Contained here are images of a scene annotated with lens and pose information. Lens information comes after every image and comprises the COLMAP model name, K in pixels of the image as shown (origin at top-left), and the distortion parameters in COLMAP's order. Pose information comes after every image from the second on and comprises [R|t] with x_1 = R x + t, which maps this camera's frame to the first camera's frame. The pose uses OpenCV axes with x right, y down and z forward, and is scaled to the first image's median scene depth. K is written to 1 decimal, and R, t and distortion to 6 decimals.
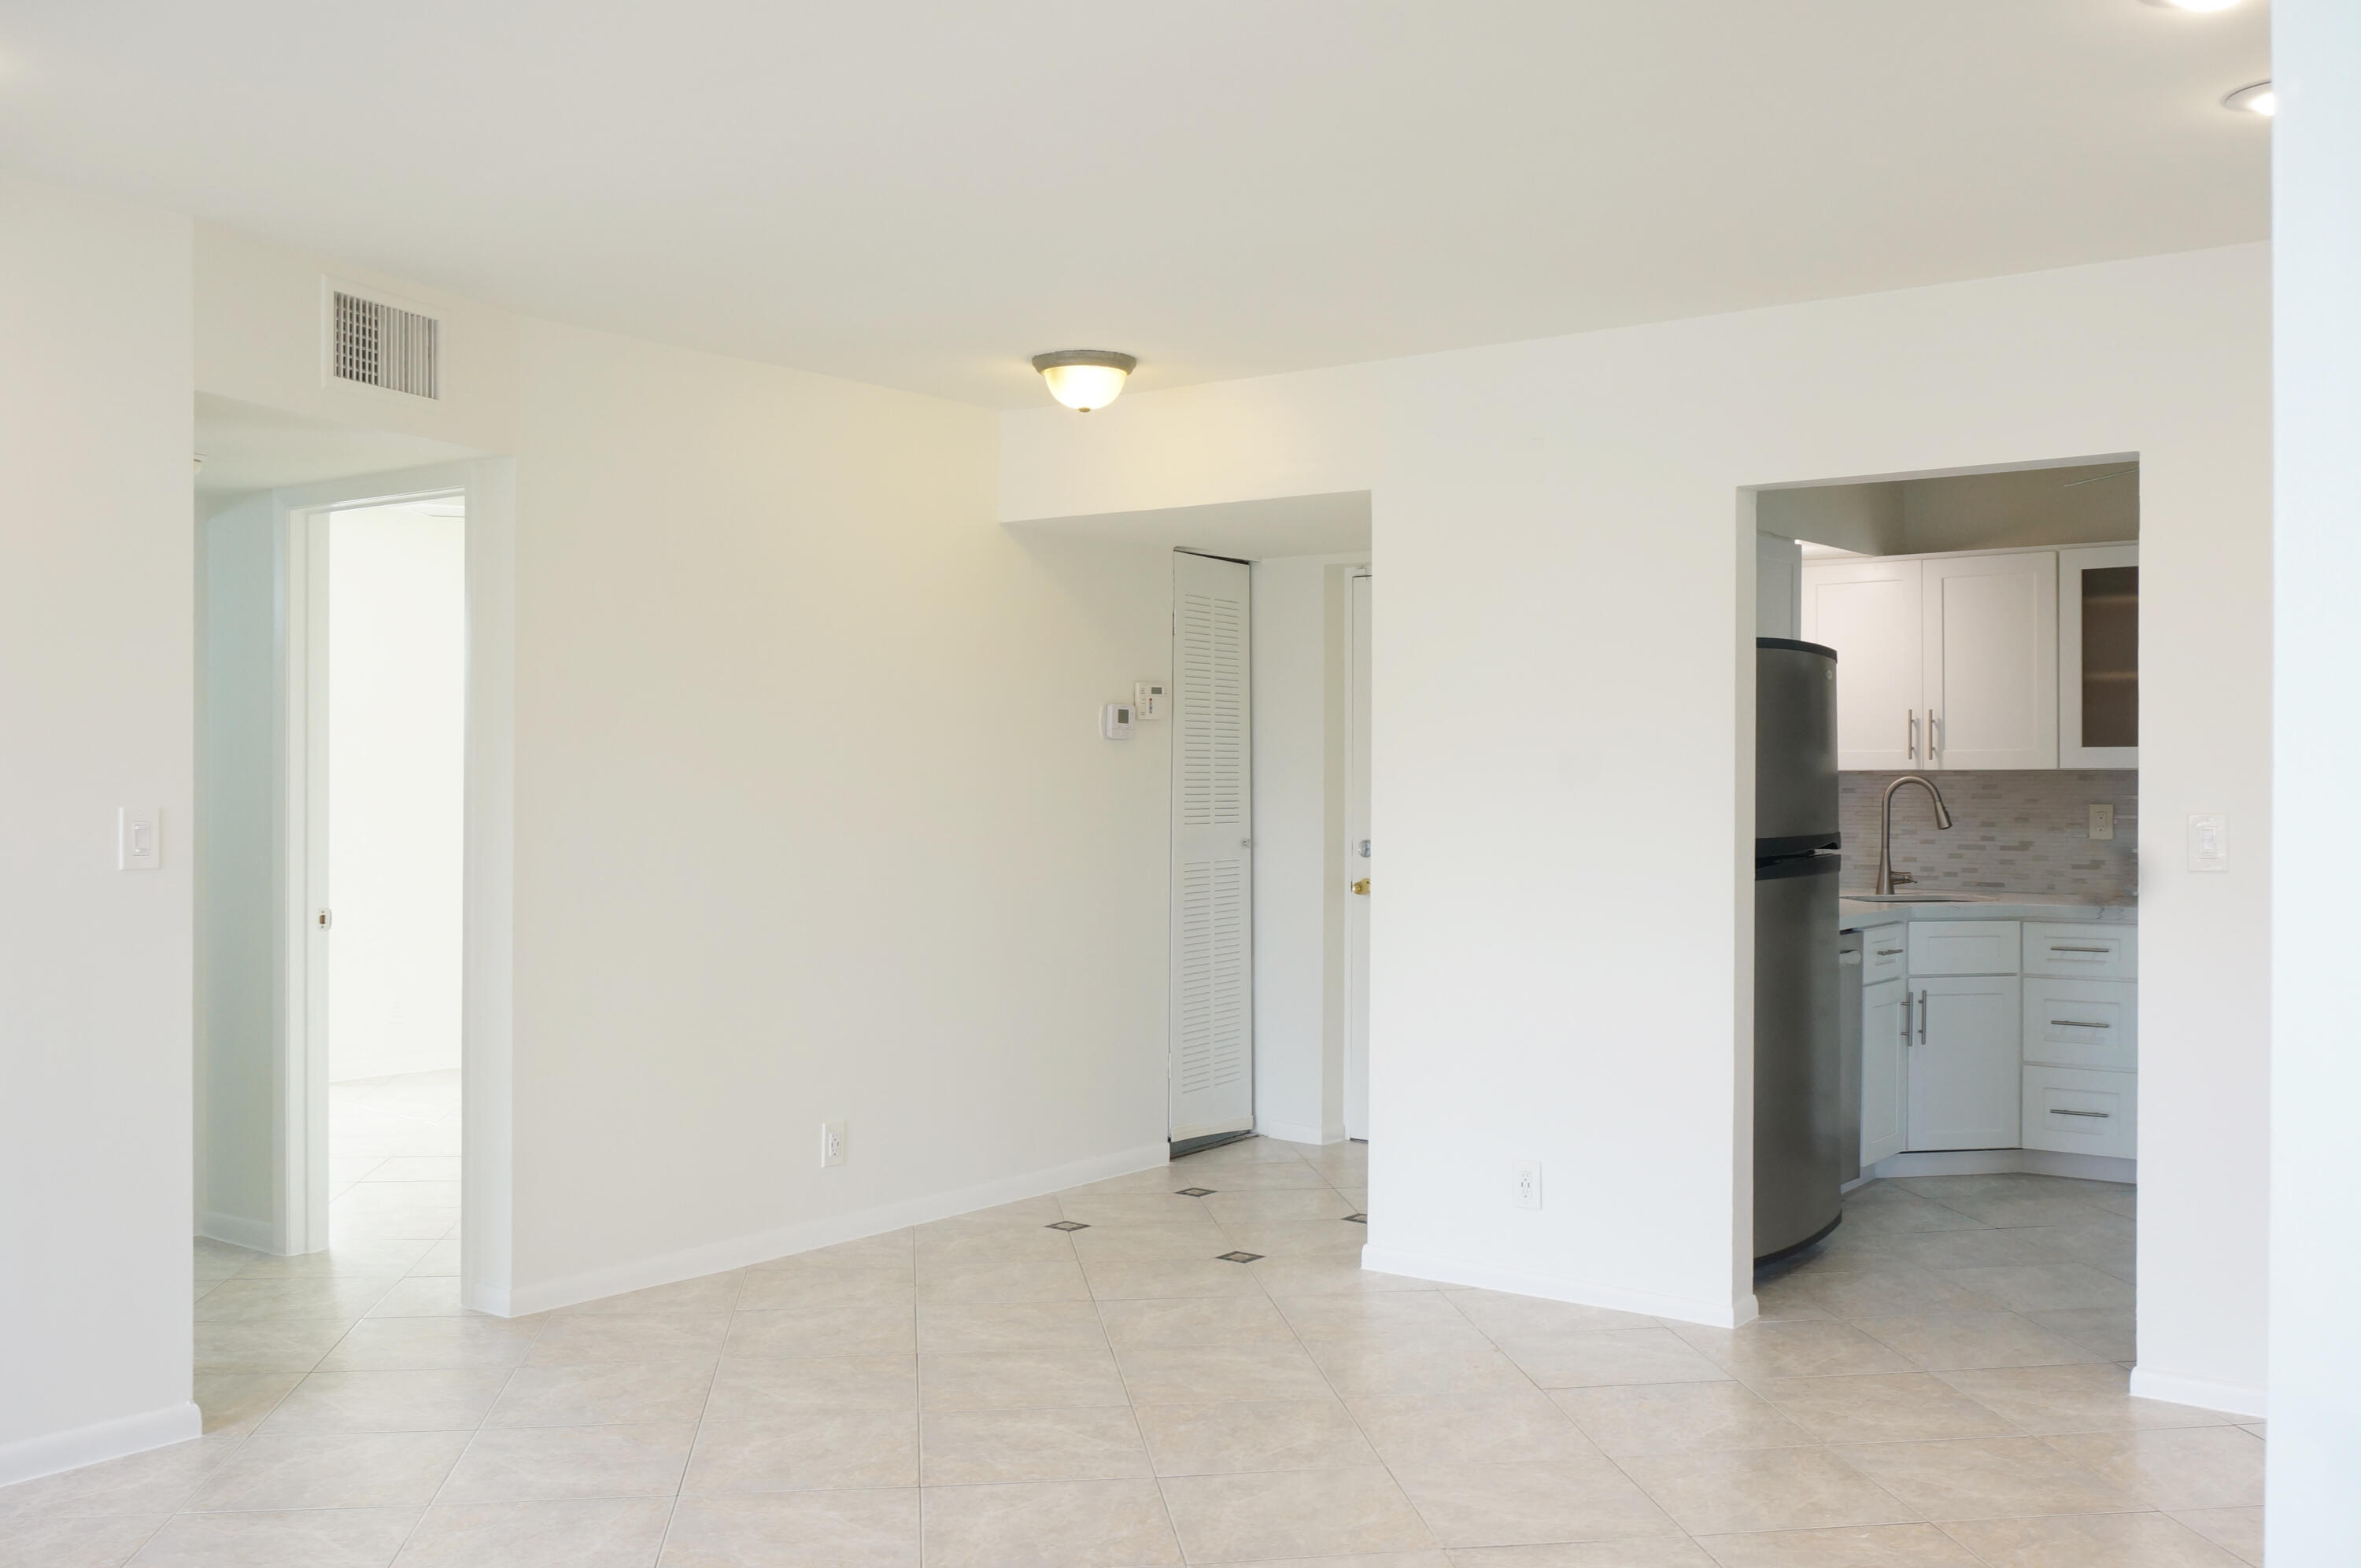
lens RADIAL K [[2128.5, 0, 1191.0], [0, 2128.5, 780.9], [0, 0, 1]] dist [-0.024260, -0.014077]
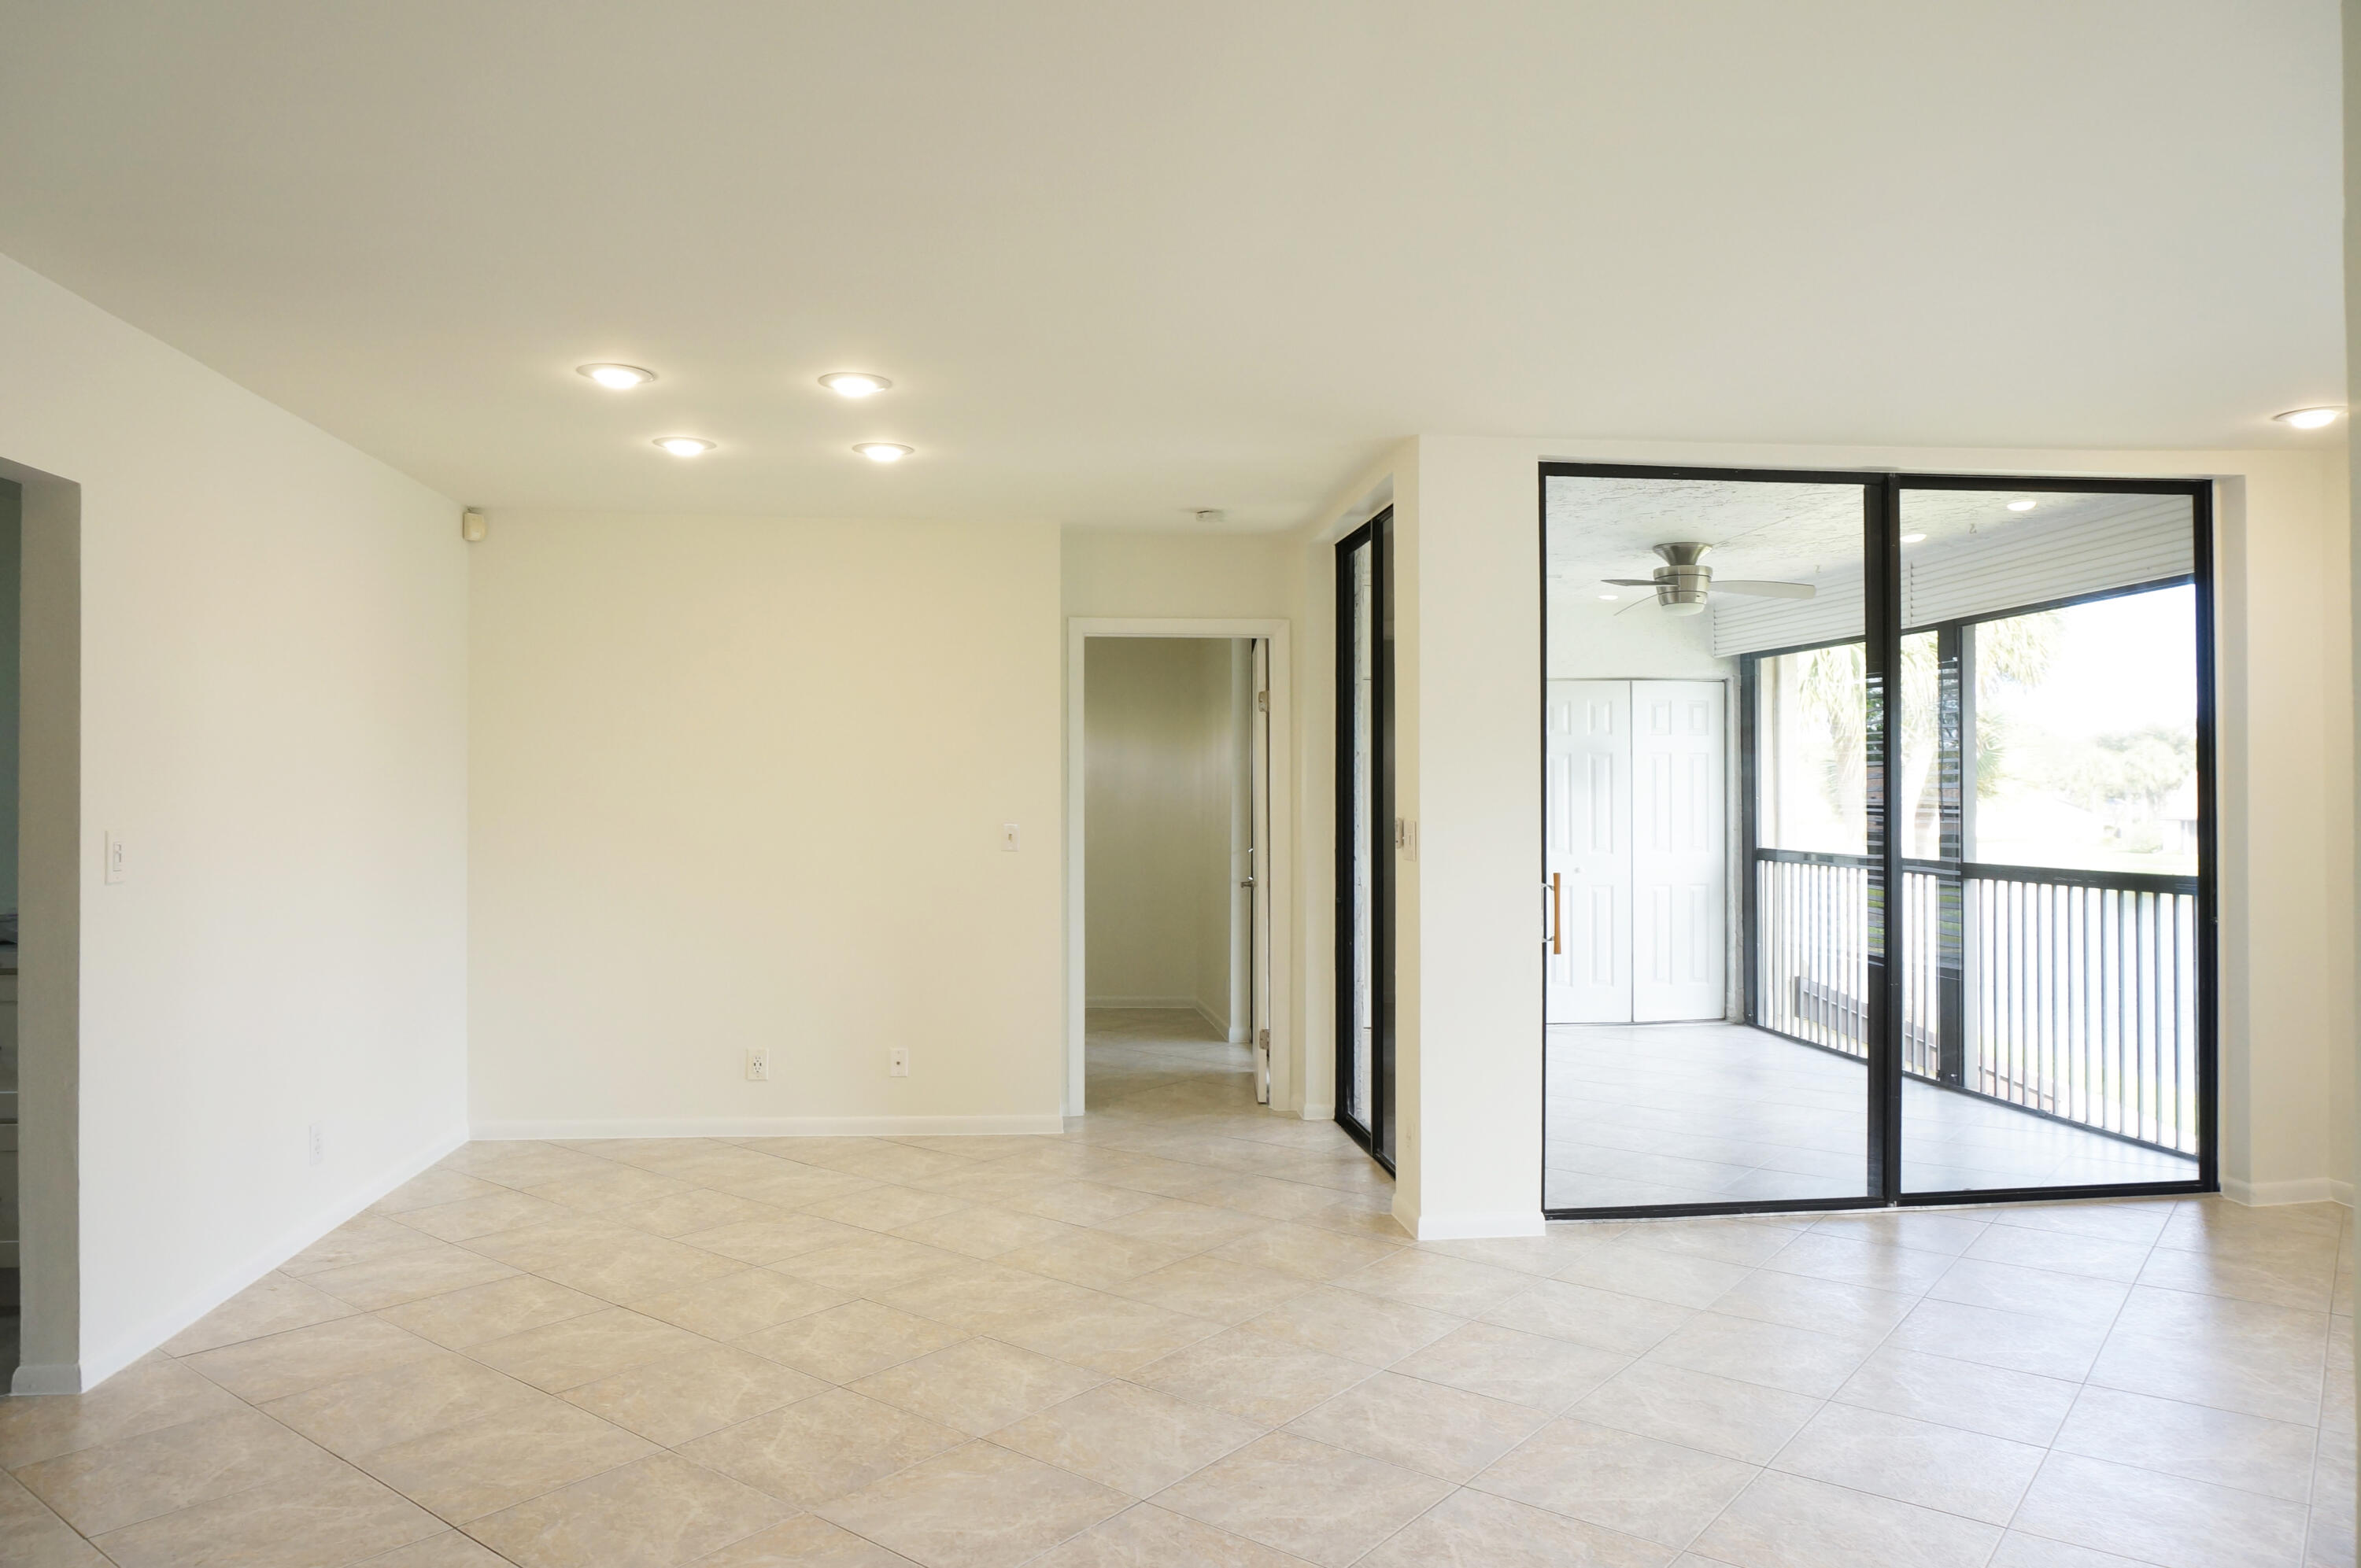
lens RADIAL K [[1564.0, 0, 1177.9], [0, 1564.0, 791.5], [0, 0, 1]] dist [-0.051446, 0.025699]
pose [[-0.696401, 0.002474, 0.717649, -0.429343], [0.002511, 0.999996, -0.001010, -0.002105], [-0.717649, 0.001099, -0.696404, 1.048000]]
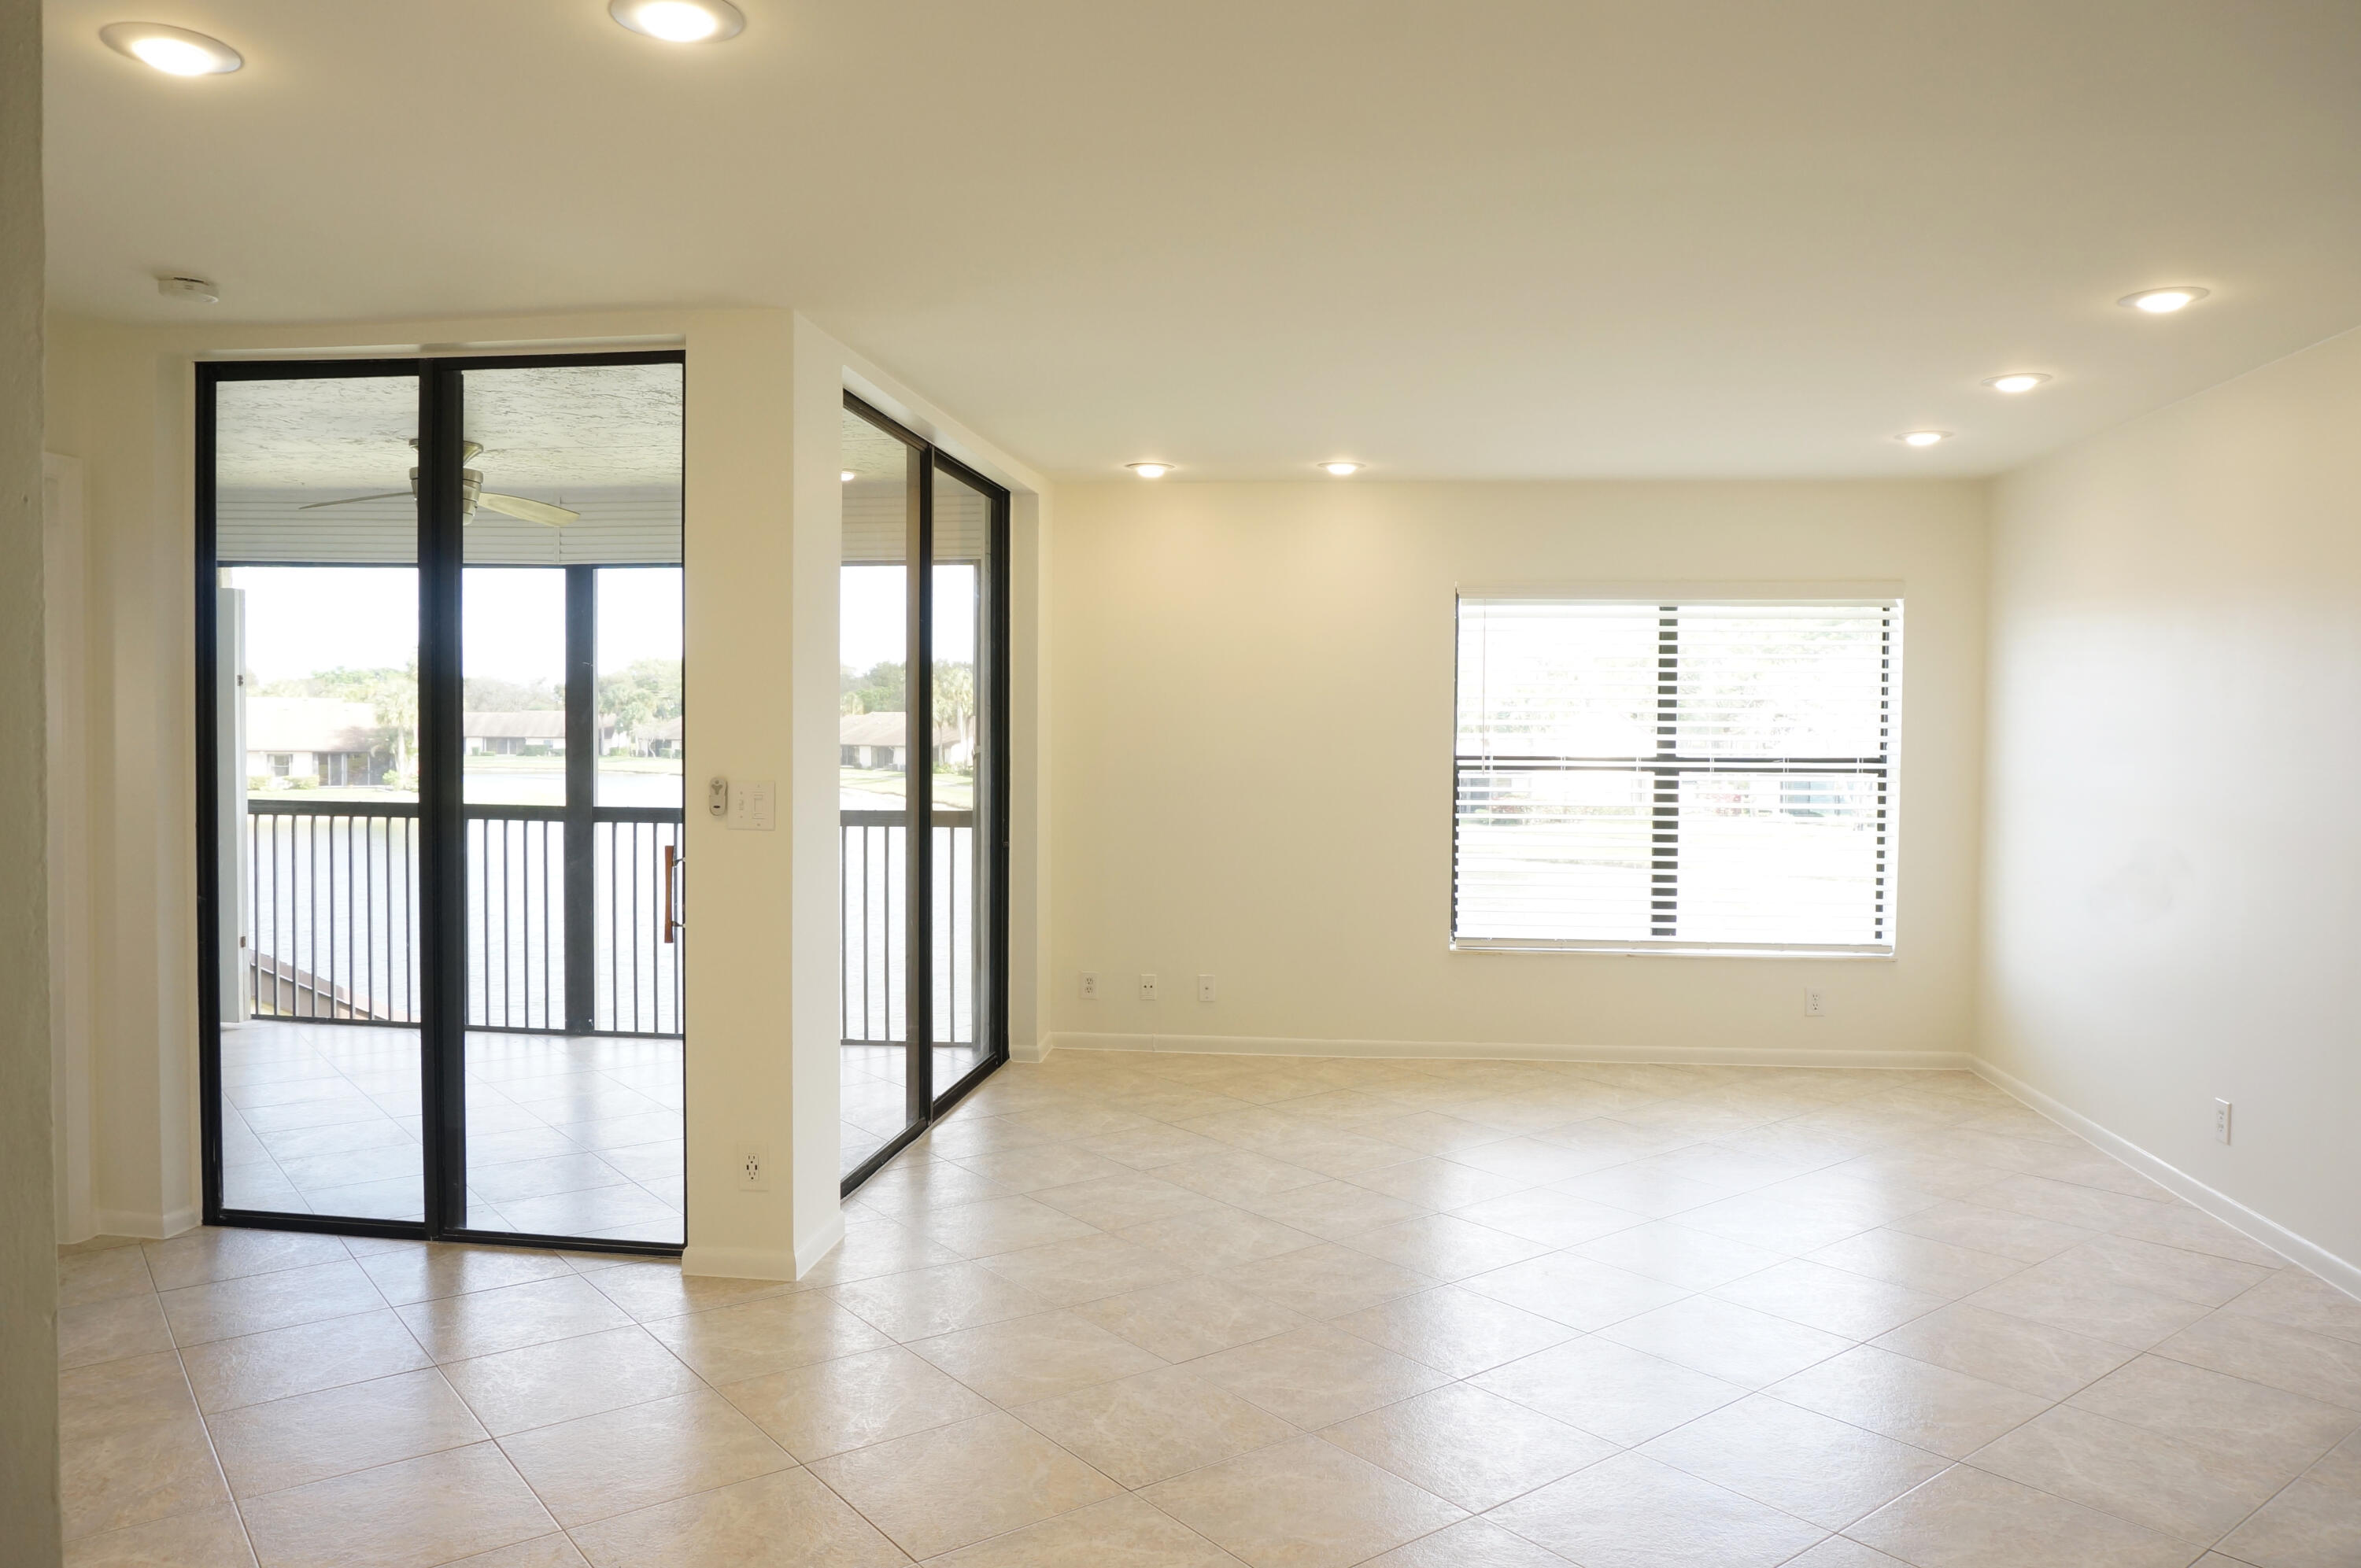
lens RADIAL K [[1604.2, 0, 1187.0], [0, 1604.2, 792.0], [0, 0, 1]] dist [-0.048195, 0.004002]
pose [[-0.861857, 0.006514, -0.507110, 0.390170], [-0.013296, 0.999284, 0.035434, -0.009968], [0.506978, 0.037282, -0.861152, 1.073869]]
